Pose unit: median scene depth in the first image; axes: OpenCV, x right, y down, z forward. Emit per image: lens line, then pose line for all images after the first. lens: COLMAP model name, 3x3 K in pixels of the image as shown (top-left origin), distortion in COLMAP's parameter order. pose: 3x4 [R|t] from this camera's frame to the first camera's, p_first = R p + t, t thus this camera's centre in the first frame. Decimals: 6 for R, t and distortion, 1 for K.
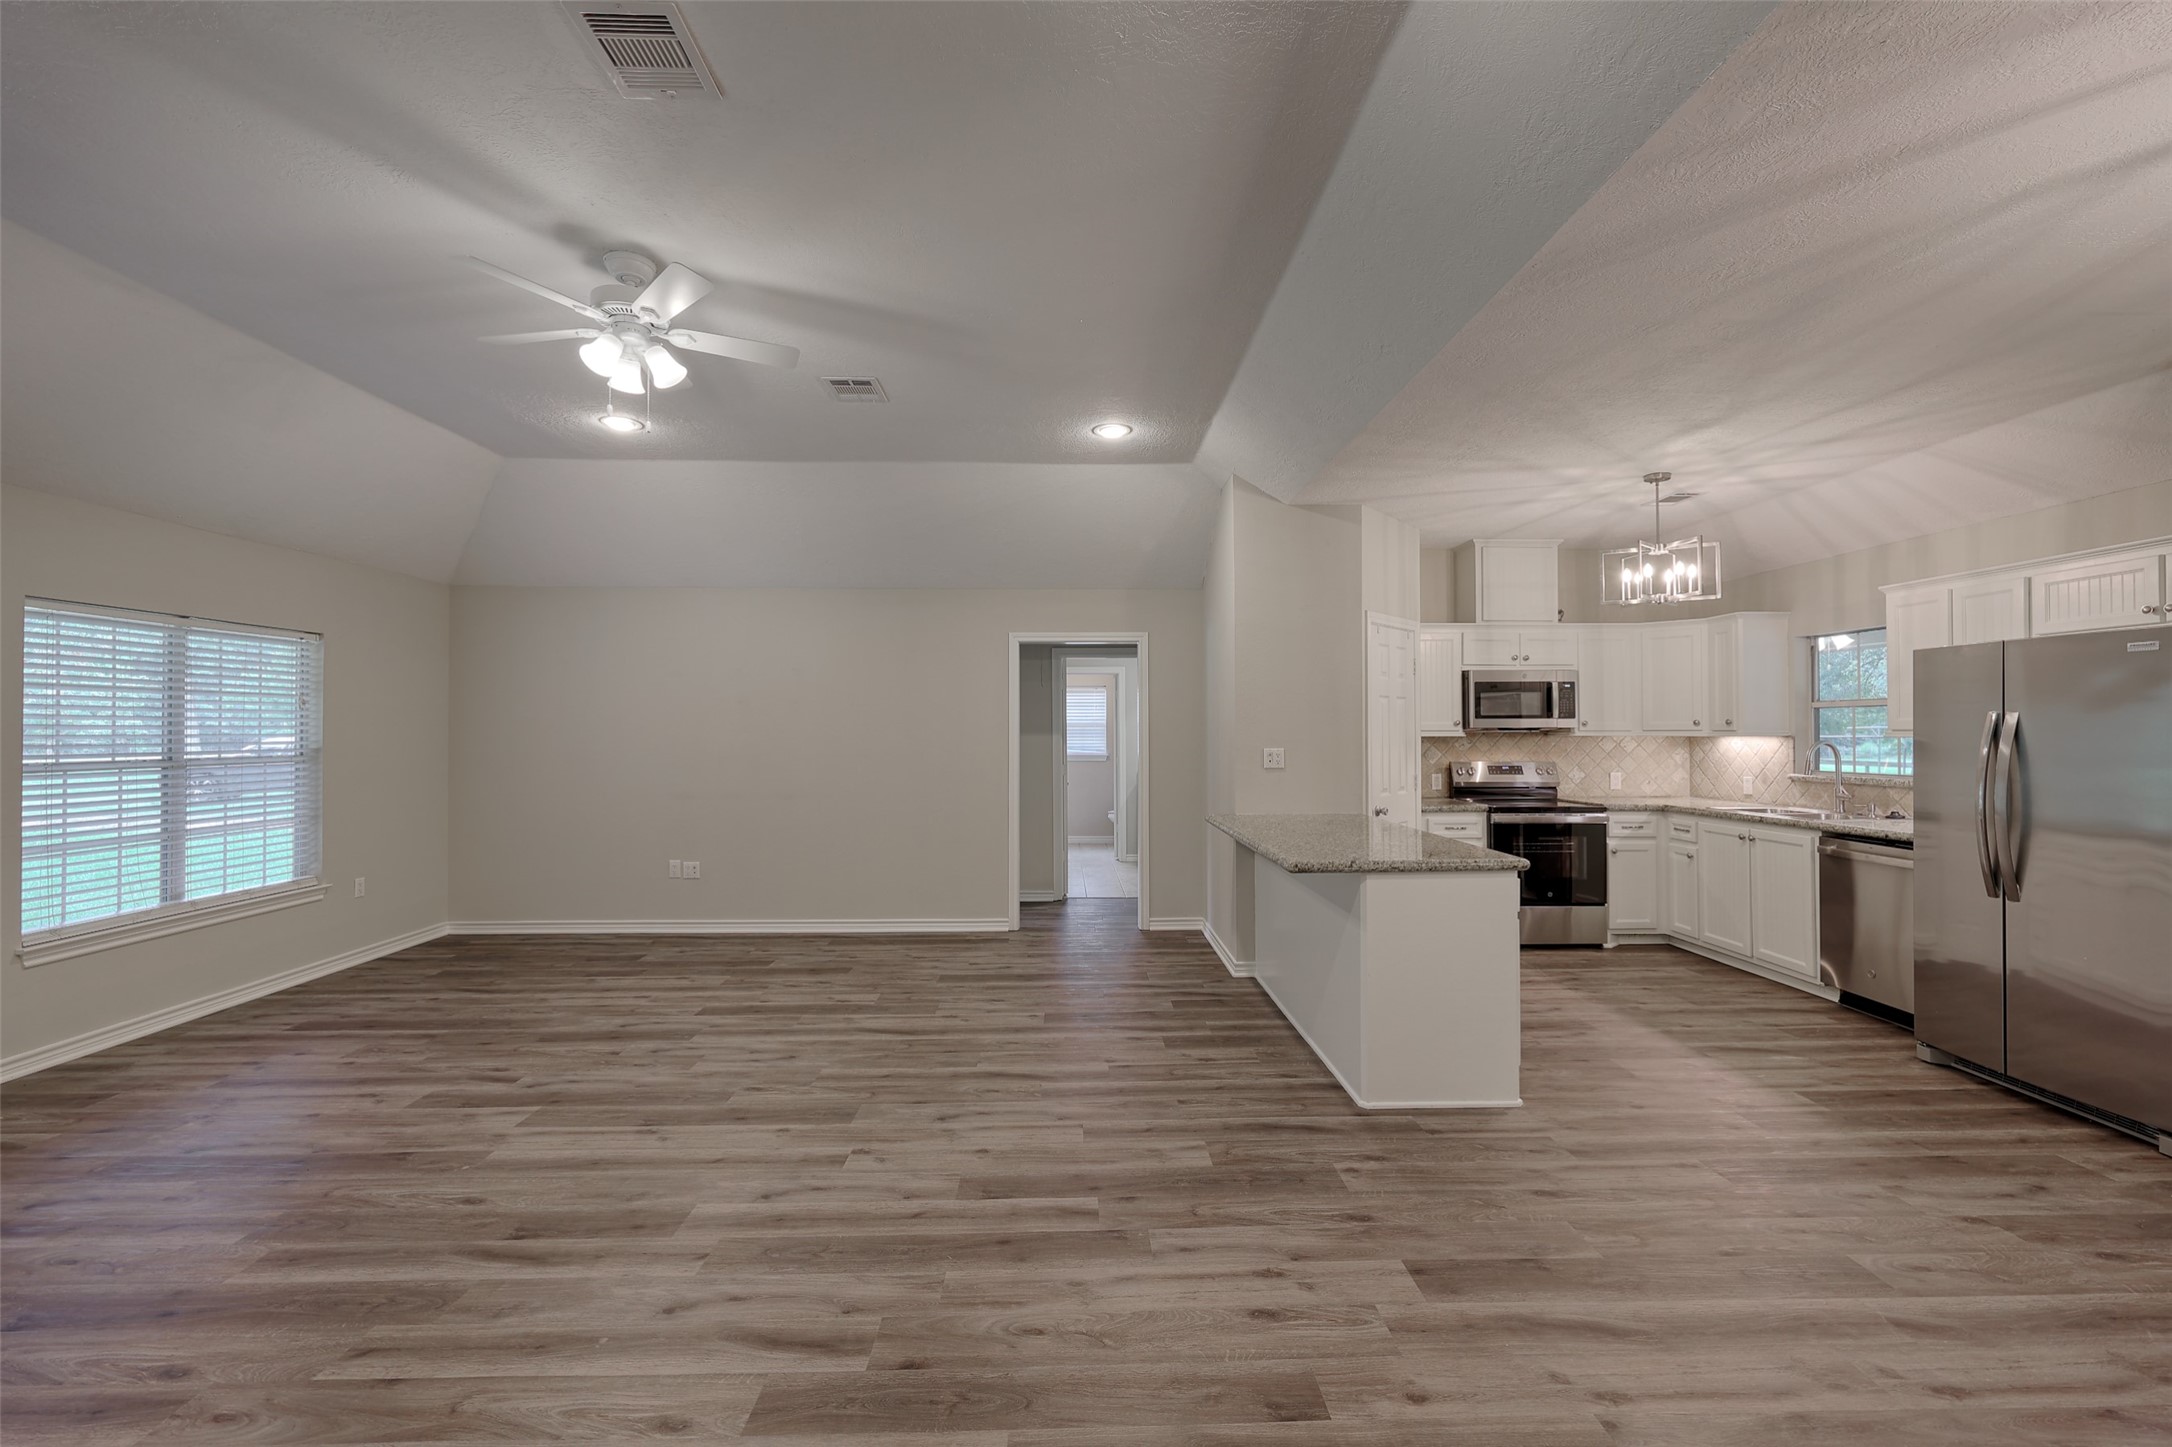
lens RADIAL K [[880.3, 0, 1092.2], [0, 880.3, 722.7], [0, 0, 1]] dist [-0.002520, 0.002479]
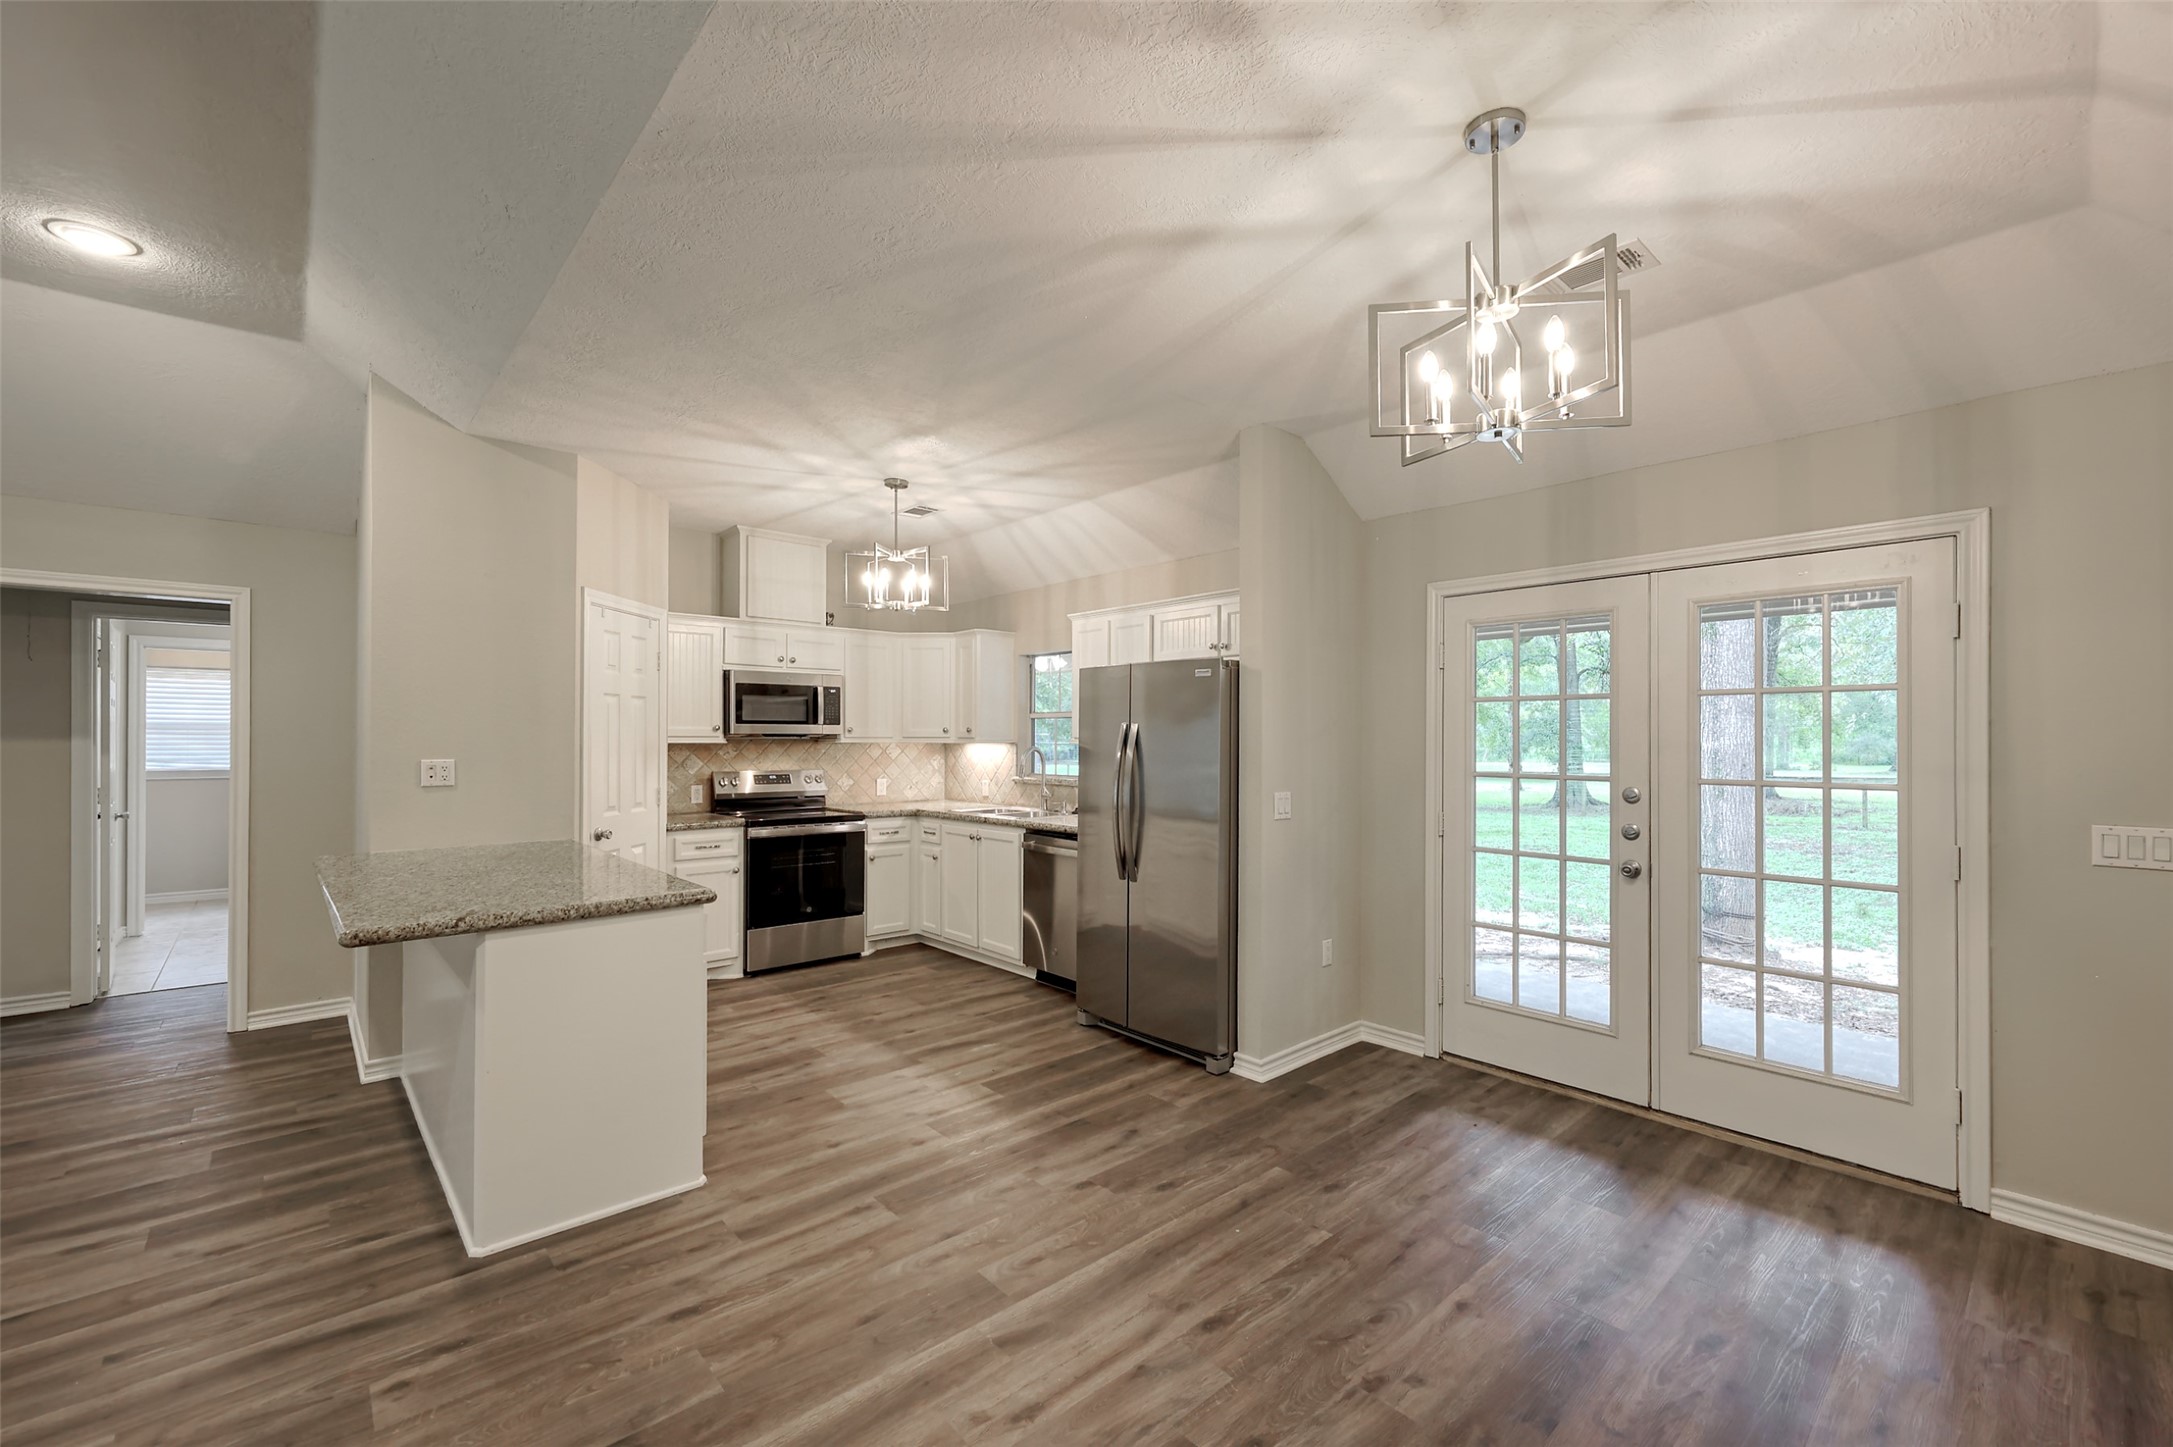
lens RADIAL K [[880.7, 0, 1096.6], [0, 880.7, 732.8], [0, 0, 1]] dist [-0.002520, 0.002479]
pose [[0.757110, 0.009254, 0.653222, 0.165296], [-0.010741, 0.999941, -0.001716, 0.003098], [-0.653199, -0.005717, 0.757165, 0.093243]]
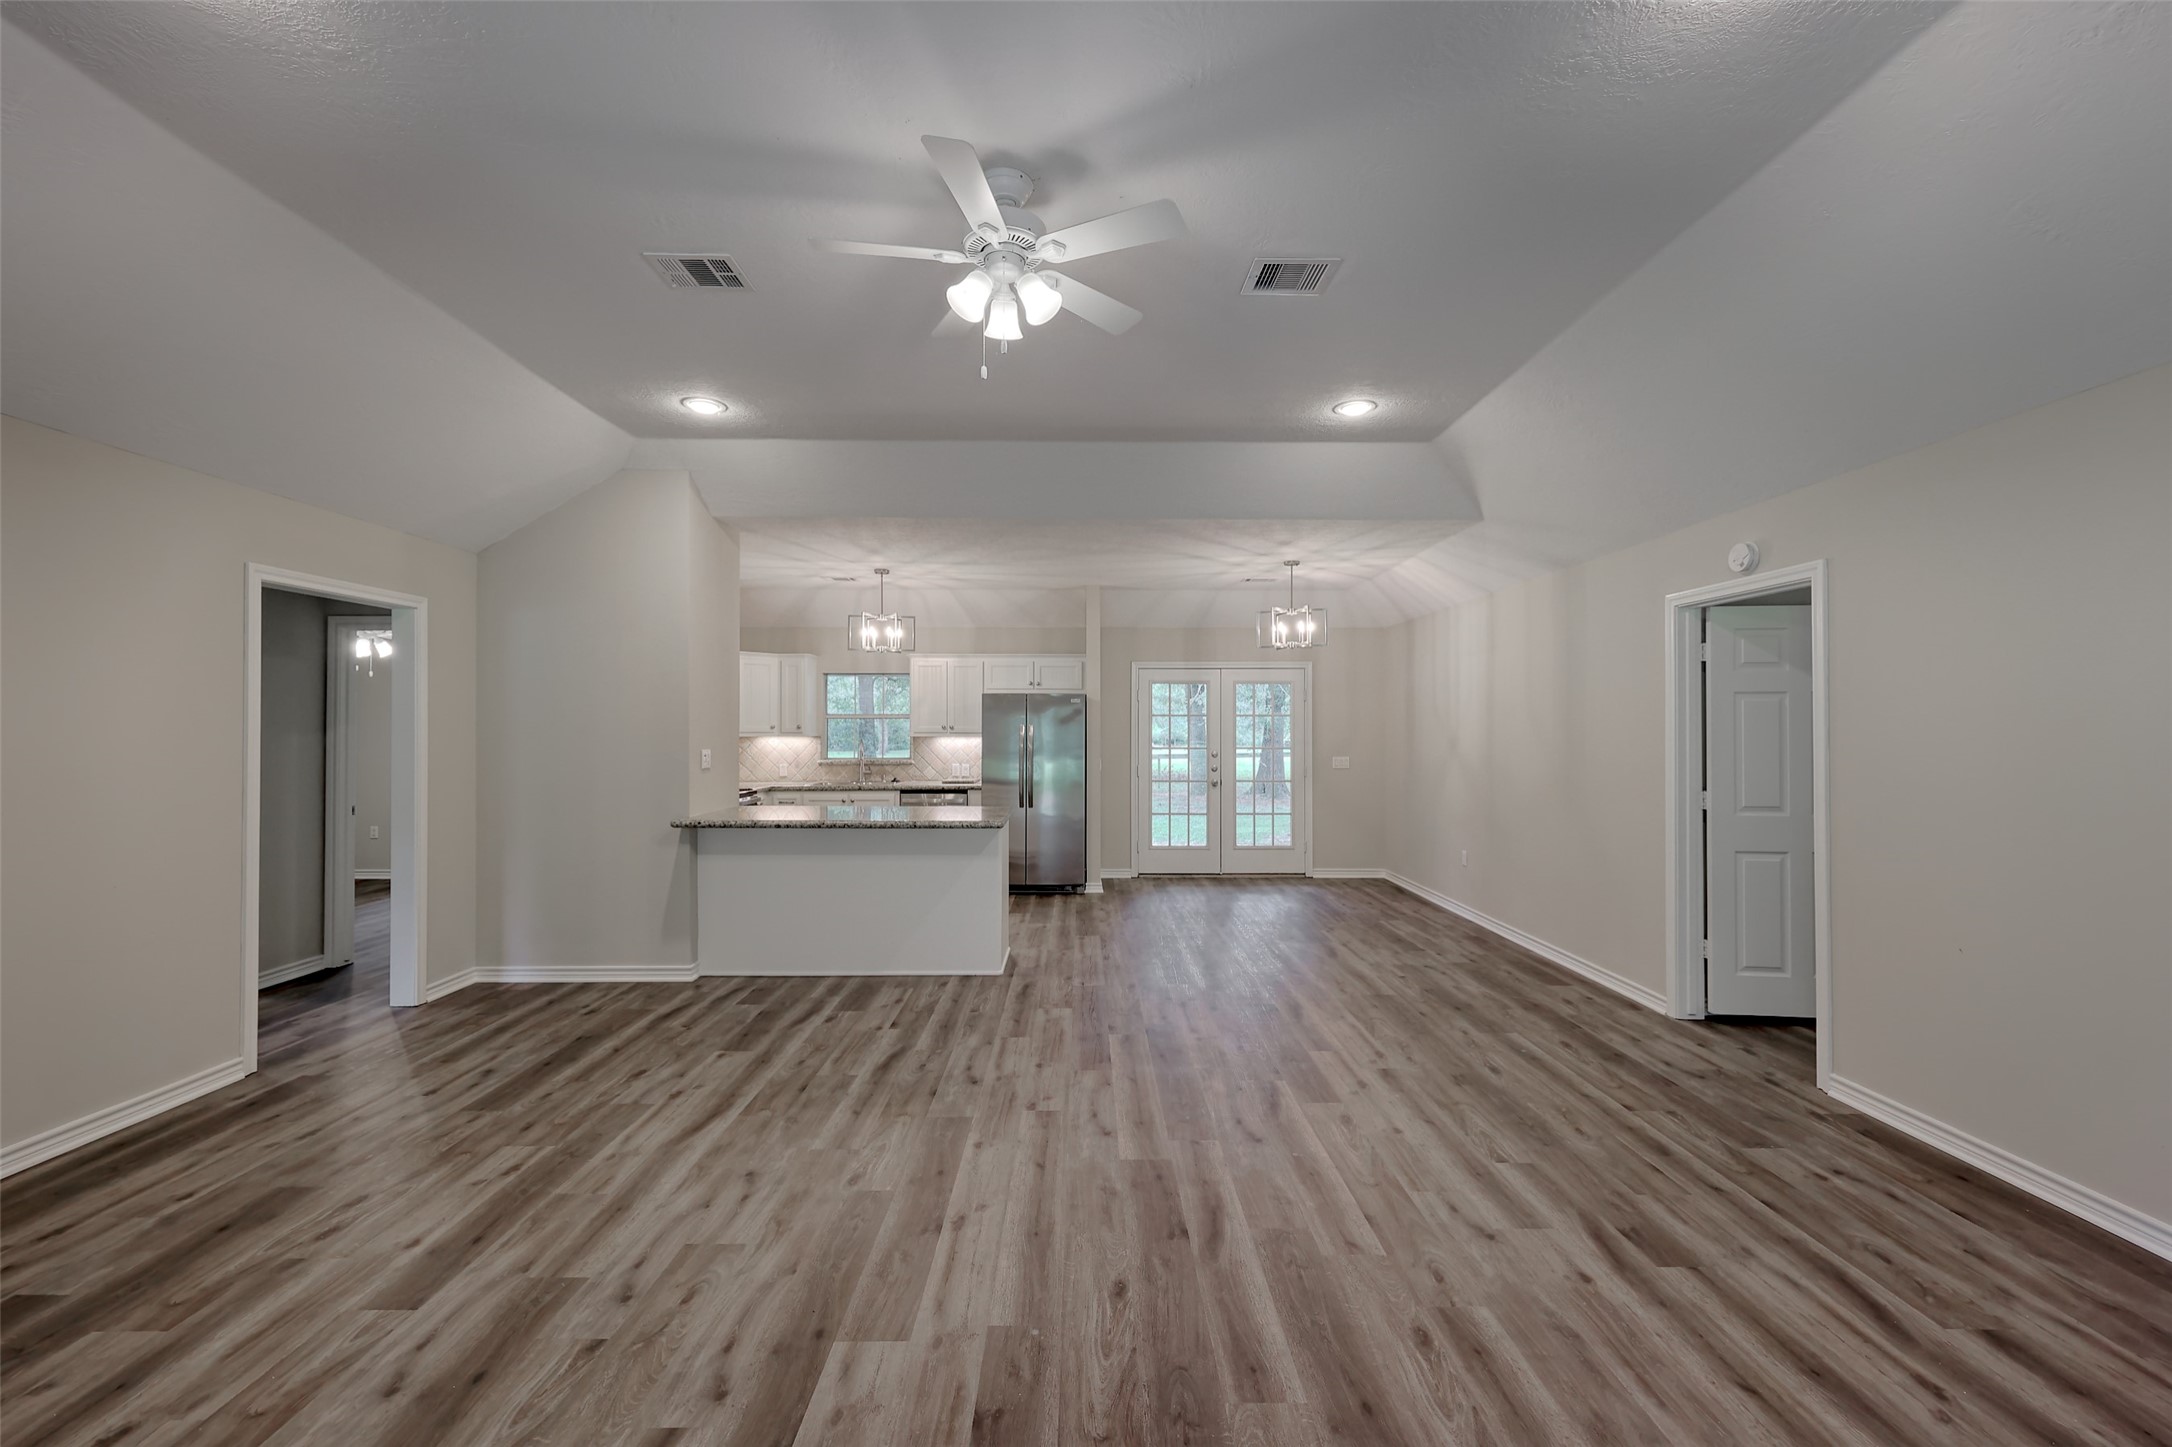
lens RADIAL K [[880.3, 0, 1057.1], [0, 880.3, 743.4], [0, 0, 1]] dist [-0.002520, 0.002479]
pose [[0.051488, -0.015356, 0.998556, -0.920455], [-0.008114, 0.999842, 0.015794, -0.000669], [-0.998641, -0.008915, 0.051355, 0.604807]]
